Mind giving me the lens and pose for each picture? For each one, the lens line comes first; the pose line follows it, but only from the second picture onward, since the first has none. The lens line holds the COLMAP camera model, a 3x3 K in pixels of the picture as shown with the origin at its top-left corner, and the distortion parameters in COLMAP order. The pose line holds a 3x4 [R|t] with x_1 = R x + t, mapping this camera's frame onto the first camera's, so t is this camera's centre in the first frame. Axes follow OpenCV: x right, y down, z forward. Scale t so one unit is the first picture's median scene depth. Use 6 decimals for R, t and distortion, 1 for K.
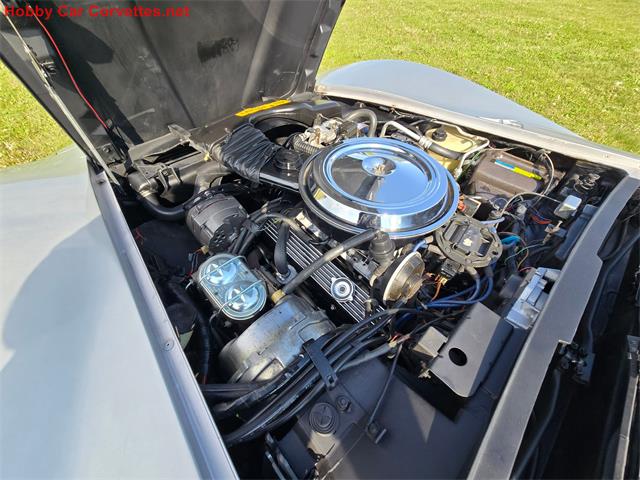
lens RADIAL K [[262.8, 0, 320.9], [0, 262.8, 237.8], [0, 0, 1]] dist [0.006389, -0.002529]
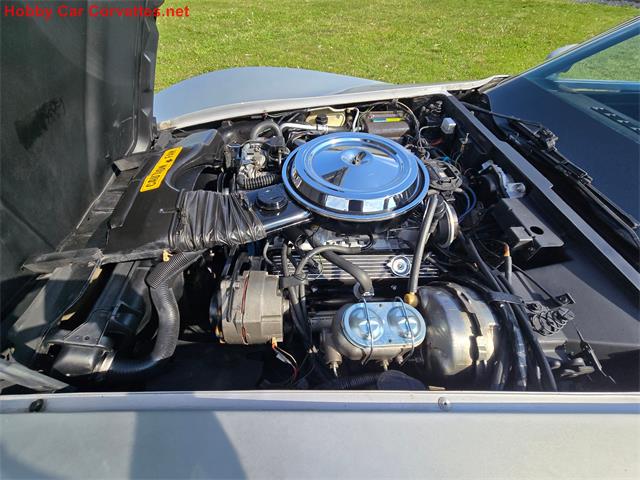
lens RADIAL K [[262.8, 0, 320.3], [0, 262.8, 242.2], [0, 0, 1]] dist [0.006389, -0.002529]
pose [[0.645392, -0.584741, 0.491475, -0.447126], [0.577052, 0.794807, 0.187865, -0.206640], [-0.500480, 0.162360, 0.850388, 0.150648]]
